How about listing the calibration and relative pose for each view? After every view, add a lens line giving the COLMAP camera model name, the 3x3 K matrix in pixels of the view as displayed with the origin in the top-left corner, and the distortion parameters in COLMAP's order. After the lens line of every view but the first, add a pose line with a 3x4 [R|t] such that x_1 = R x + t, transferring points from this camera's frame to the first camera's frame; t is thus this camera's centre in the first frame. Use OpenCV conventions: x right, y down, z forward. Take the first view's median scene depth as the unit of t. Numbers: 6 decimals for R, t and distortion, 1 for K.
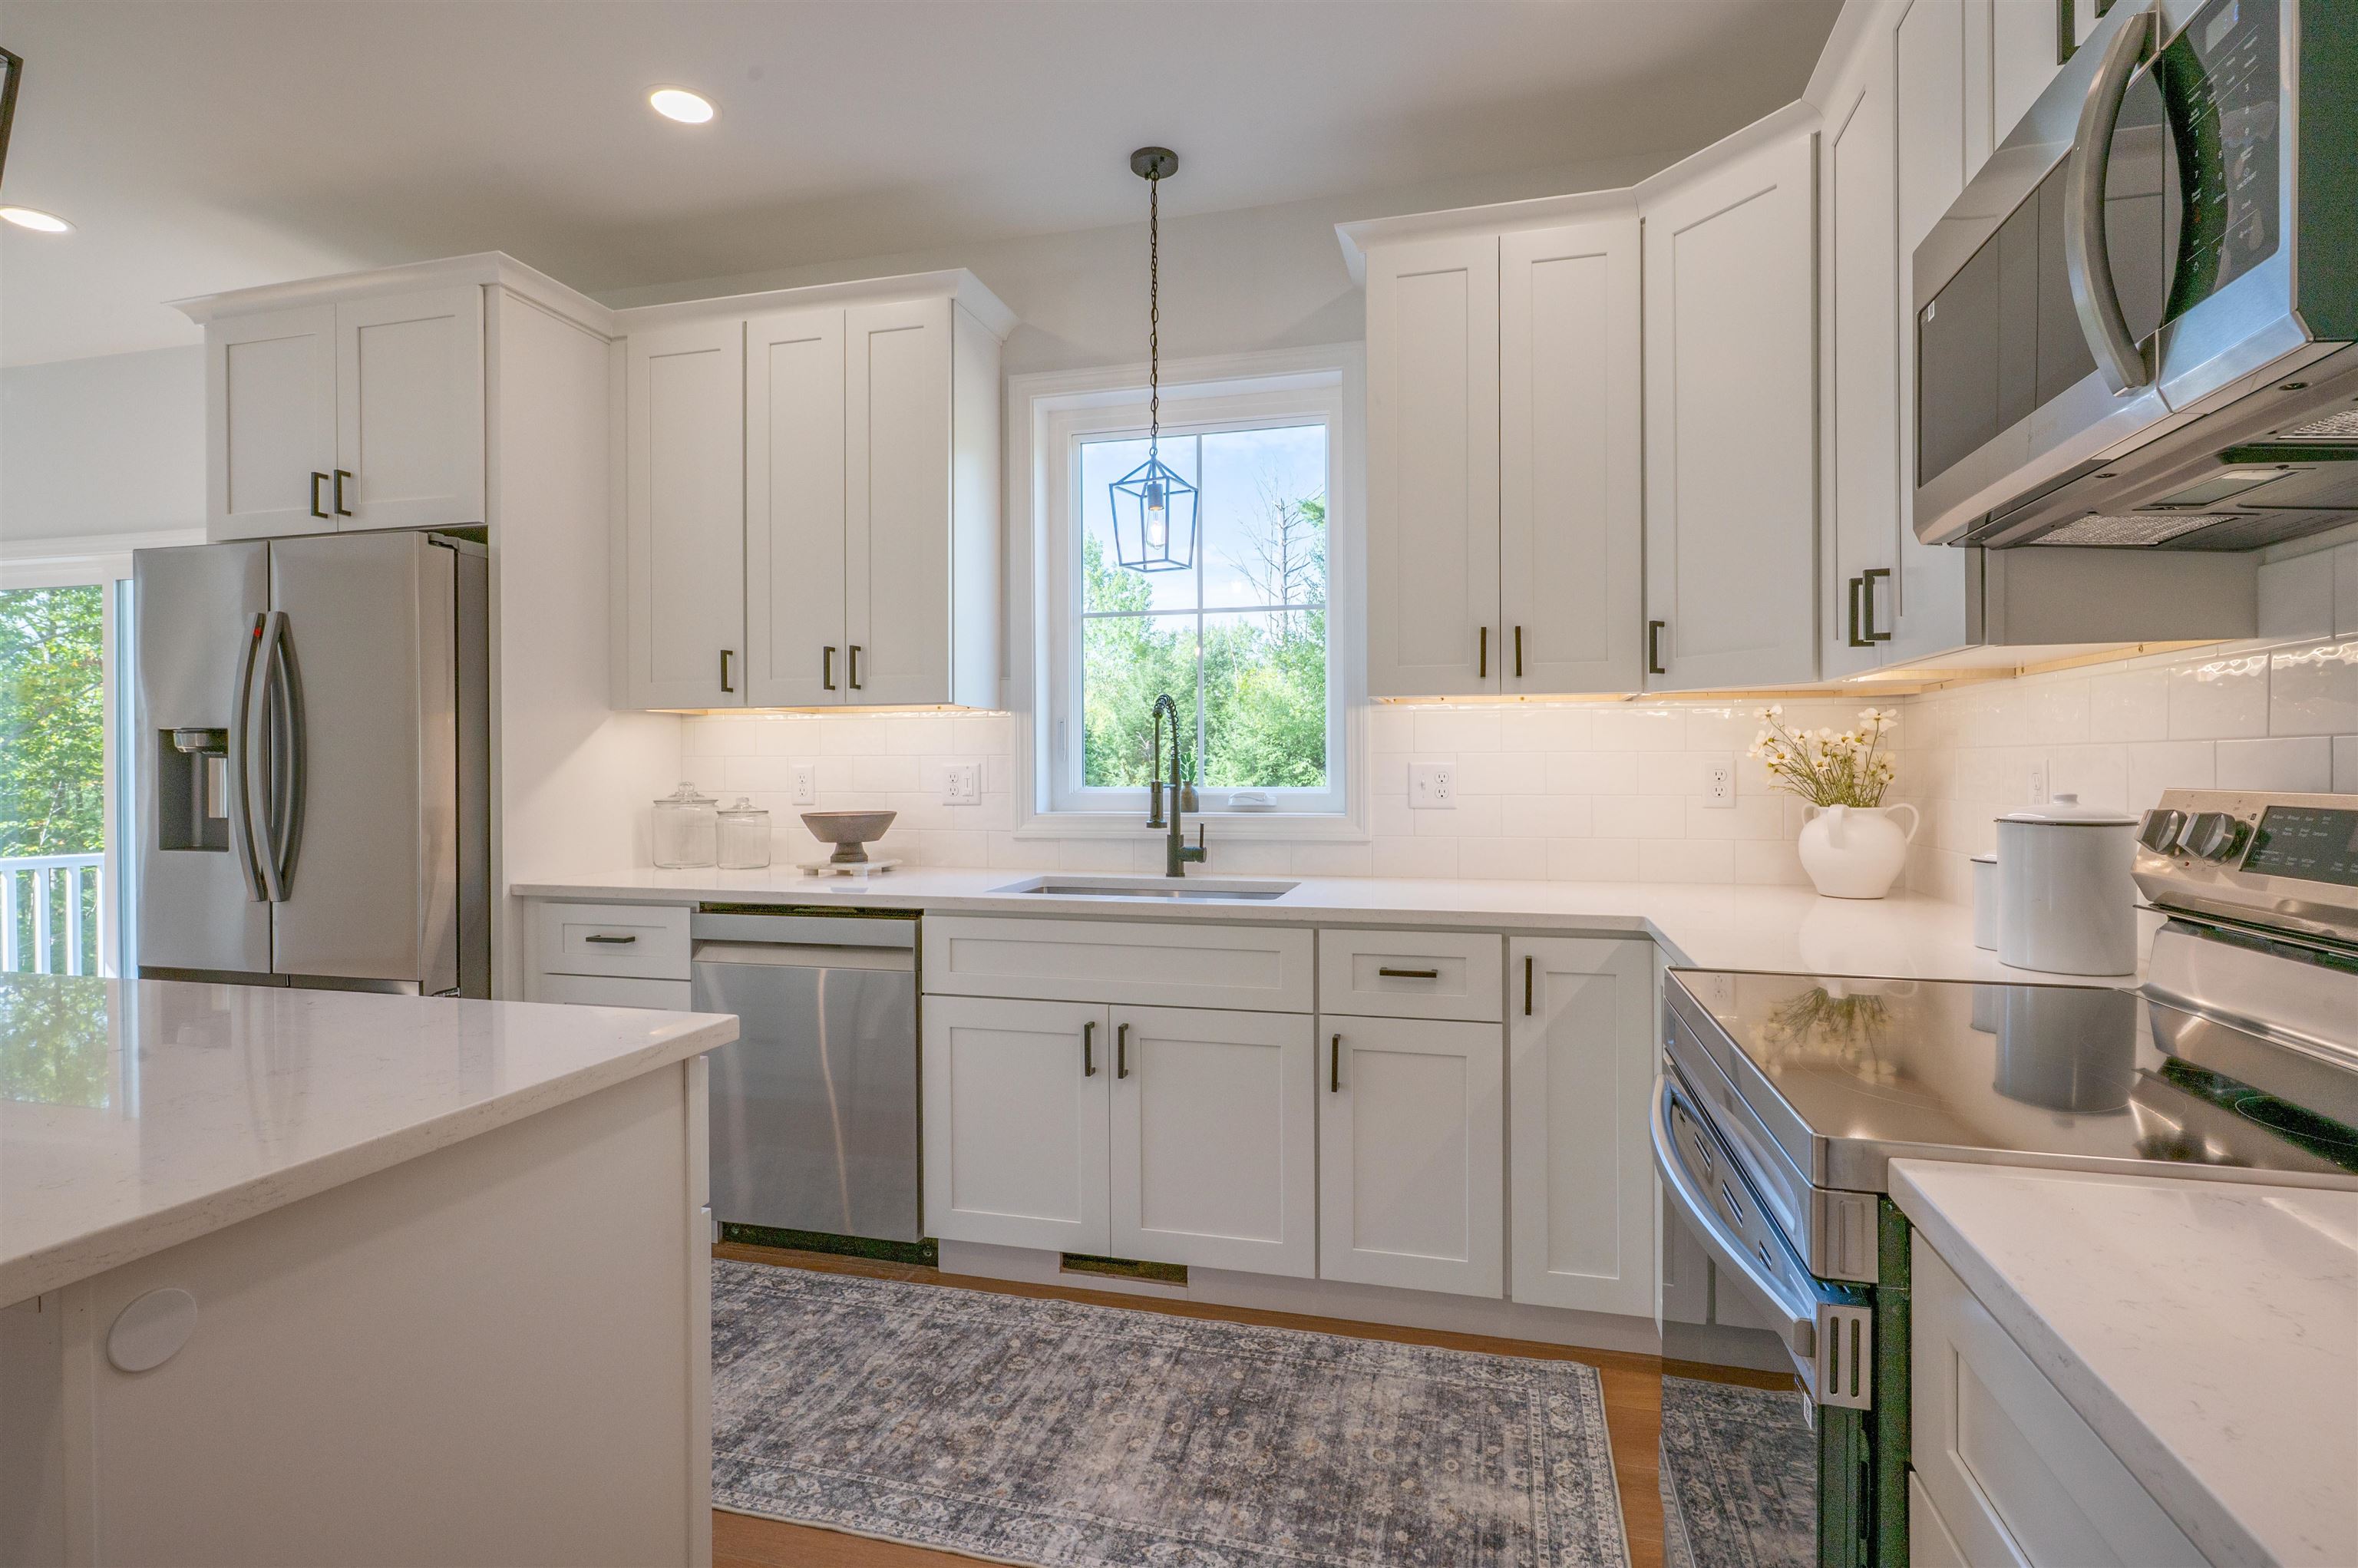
lens RADIAL K [[1147.0, 0, 1211.1], [0, 1147.0, 770.7], [0, 0, 1]] dist [-0.002649, 0.000506]
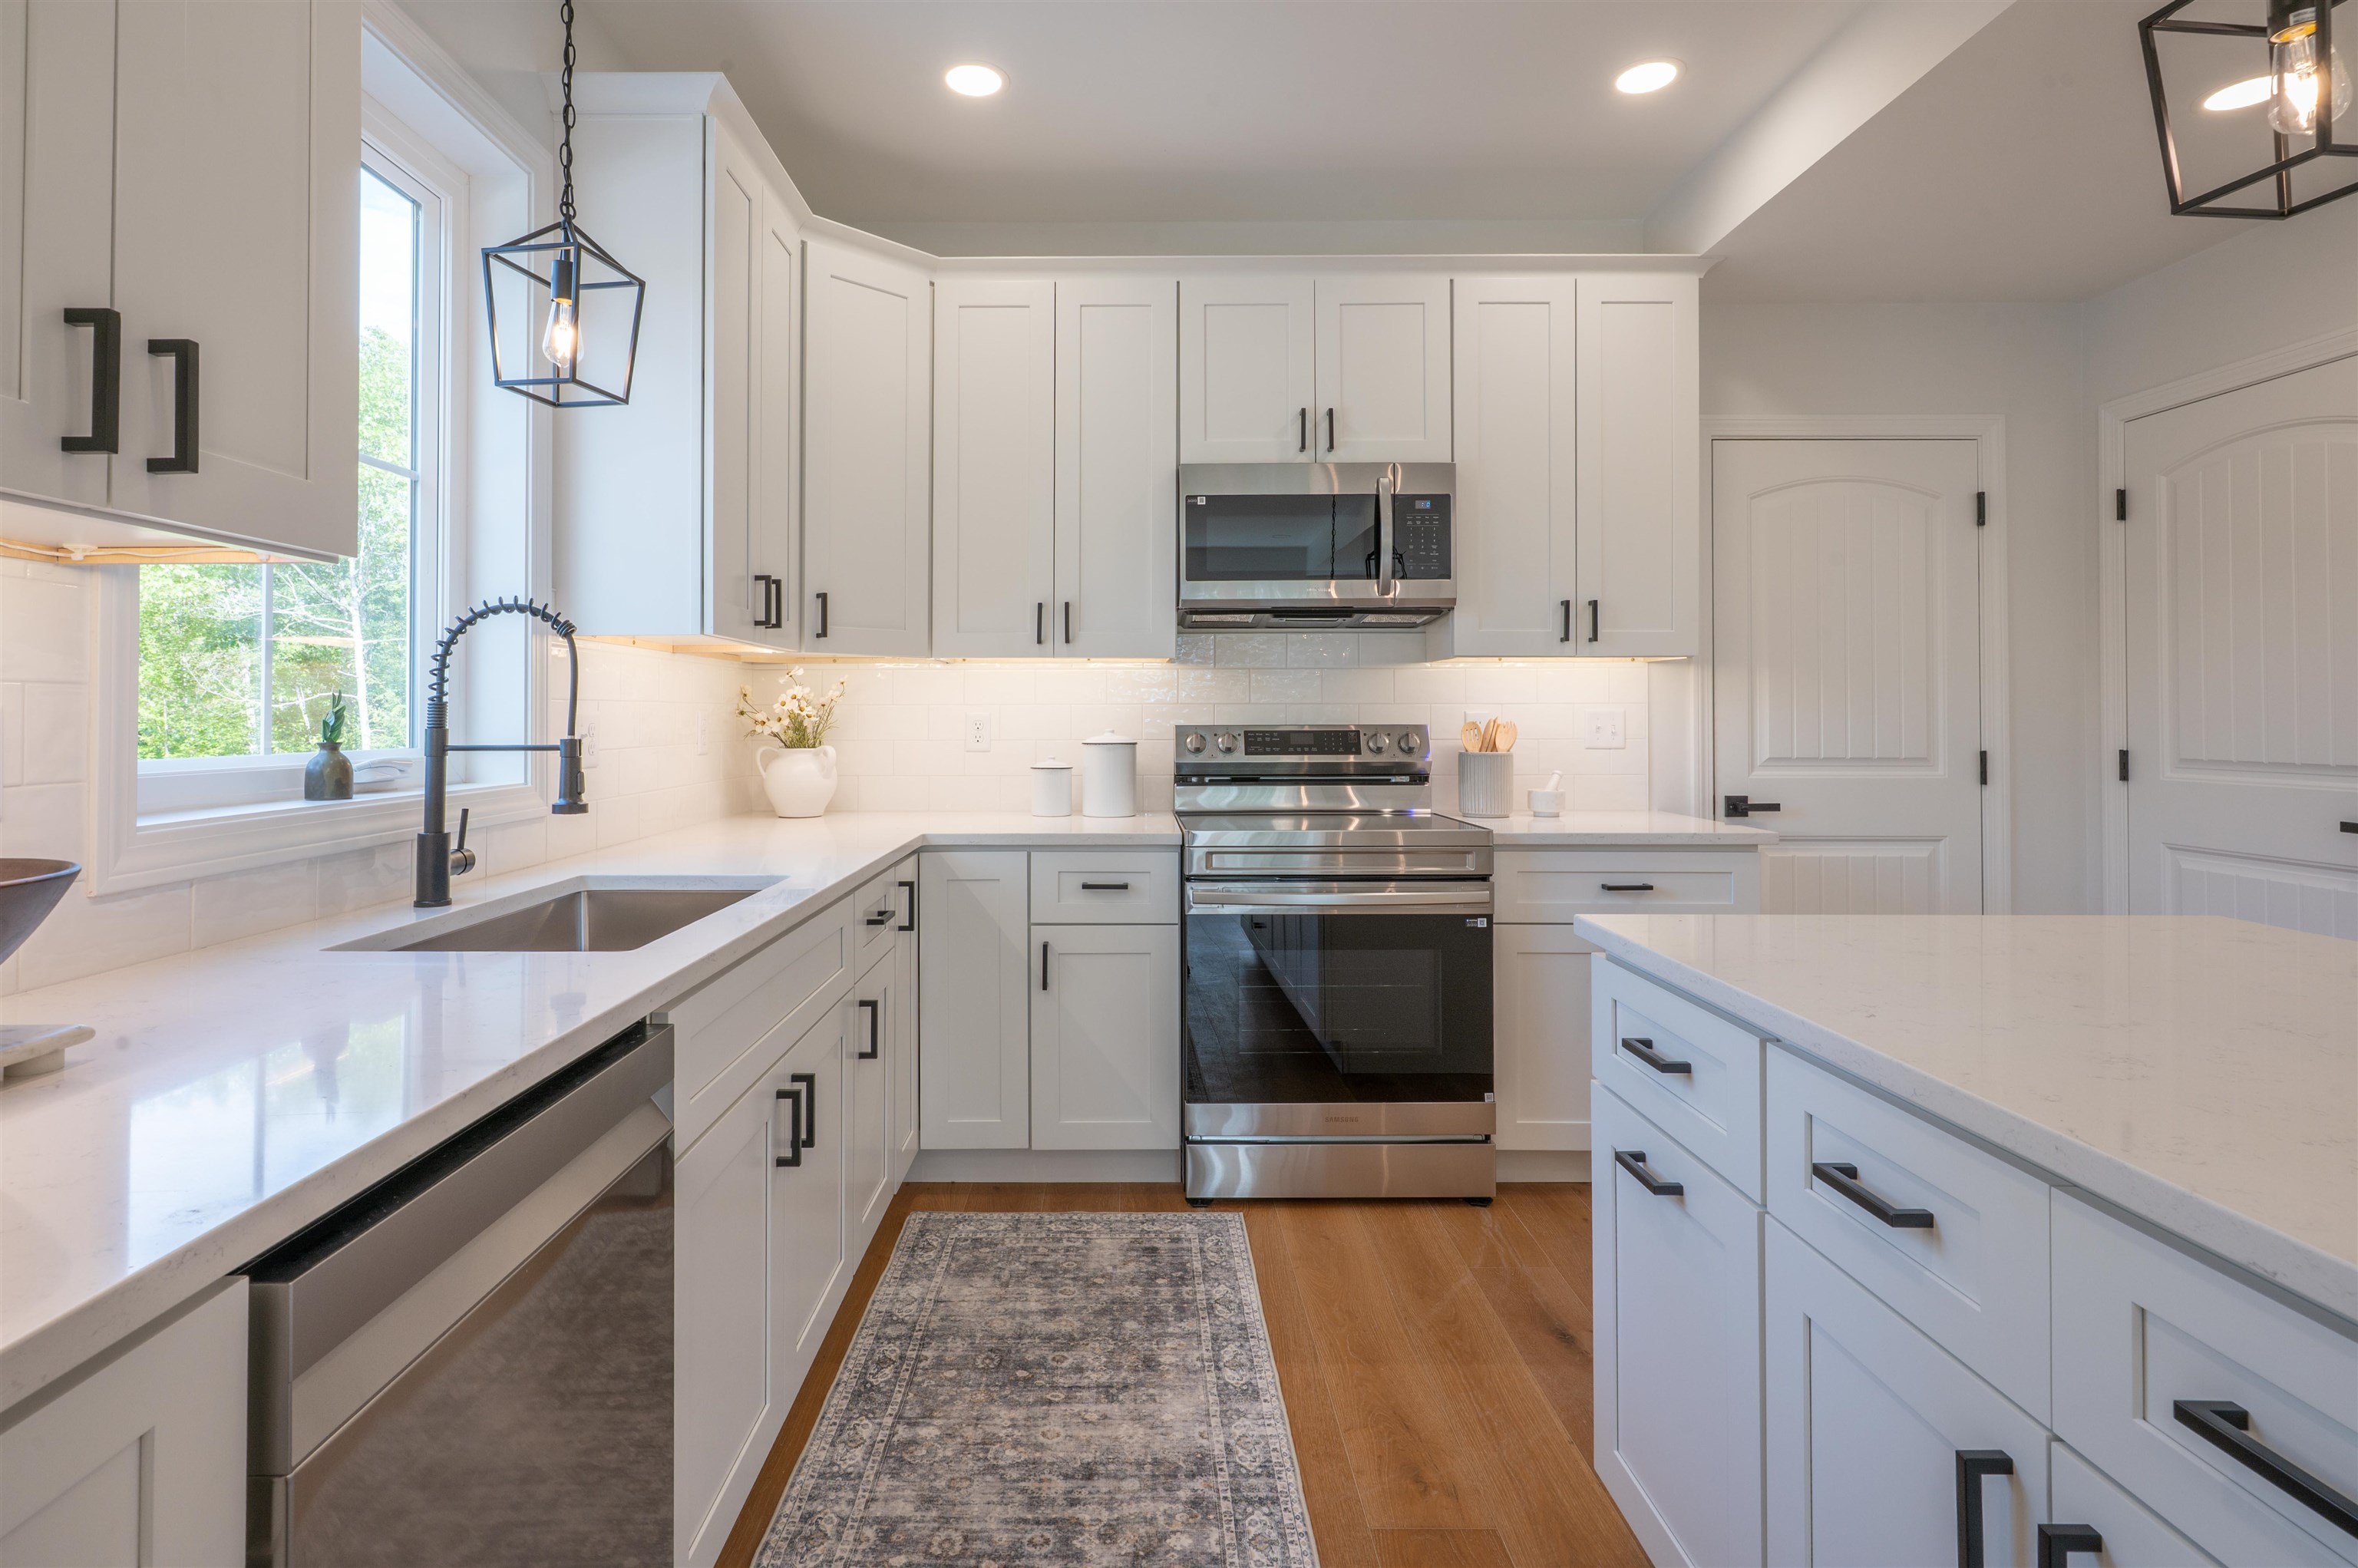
lens RADIAL K [[1132.7, 0, 1146.4], [0, 1132.7, 692.8], [0, 0, 1]] dist [-0.001600, 0.000323]
pose [[-0.243010, 0.021867, 0.969777, -0.827866], [0.005503, 0.999761, -0.021164, -0.000744], [-0.970008, 0.000193, -0.243072, 0.970506]]
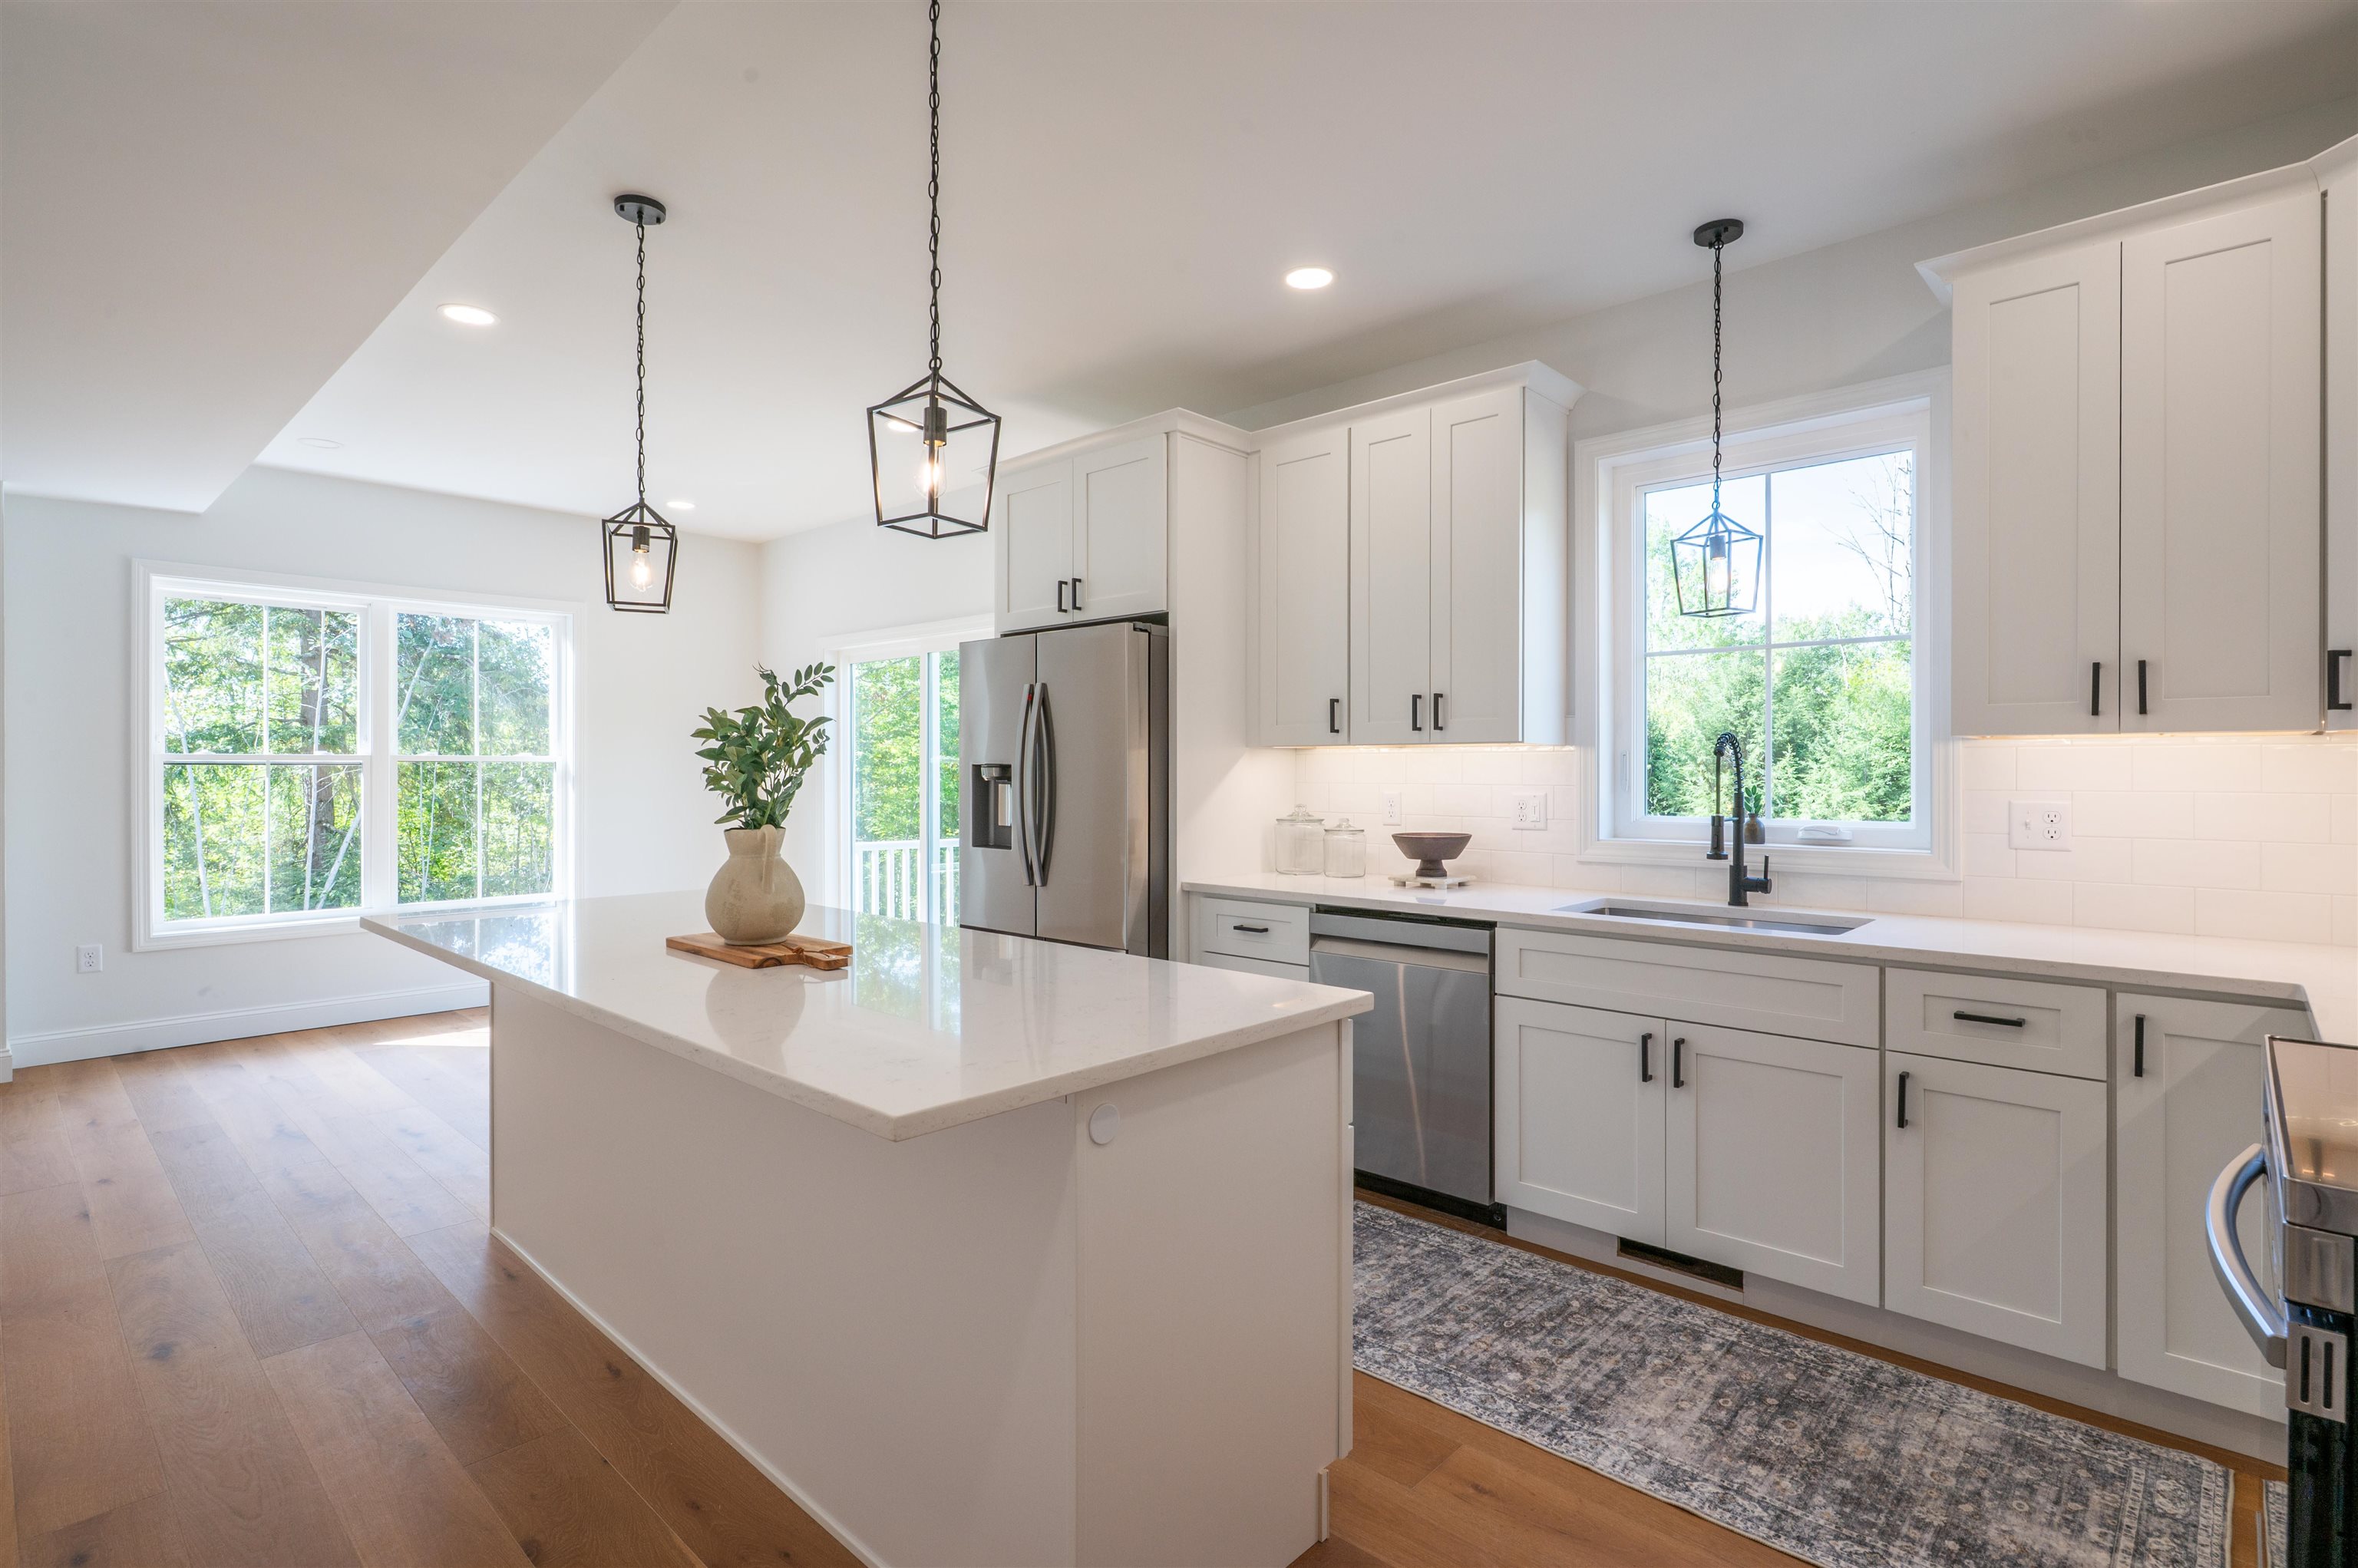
lens RADIAL K [[1162.4, 0, 1183.8], [0, 1162.4, 773.4], [0, 0, 1]] dist [-0.003934, 0.002891]
pose [[0.878656, 0.005799, -0.477420, 0.036326], [-0.006047, 0.999981, 0.001018, -0.031760], [0.477417, 0.001992, 0.878675, -0.206740]]
